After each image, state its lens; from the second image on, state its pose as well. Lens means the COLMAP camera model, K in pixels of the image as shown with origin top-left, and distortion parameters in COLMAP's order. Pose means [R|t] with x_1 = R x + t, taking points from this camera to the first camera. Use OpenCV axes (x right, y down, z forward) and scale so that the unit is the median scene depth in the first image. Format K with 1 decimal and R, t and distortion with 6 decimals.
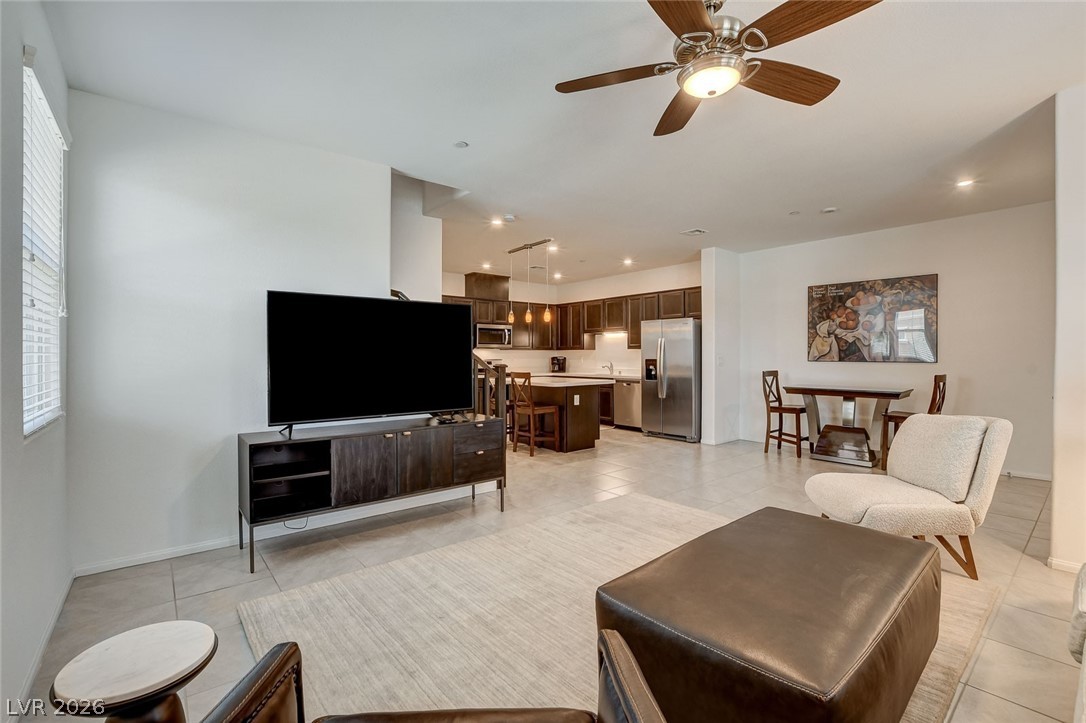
lens RADIAL K [[481.9, 0, 540.7], [0, 481.9, 358.3], [0, 0, 1]] dist [-0.032885, 0.006497]
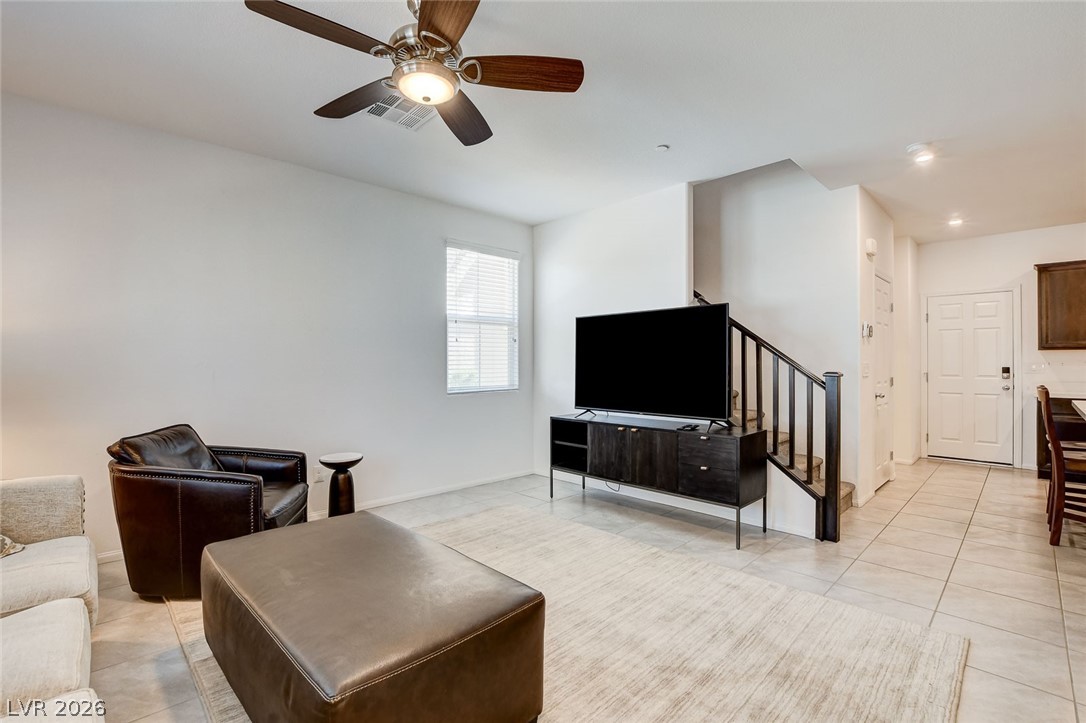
lens RADIAL K [[481.9, 0, 540.7], [0, 481.9, 358.3], [0, 0, 1]] dist [-0.032885, 0.006497]
pose [[0.087425, -0.002725, -0.996167, 0.835342], [-0.002837, 0.999992, -0.002984, -0.008797], [0.996167, 0.003087, 0.087417, 0.687393]]
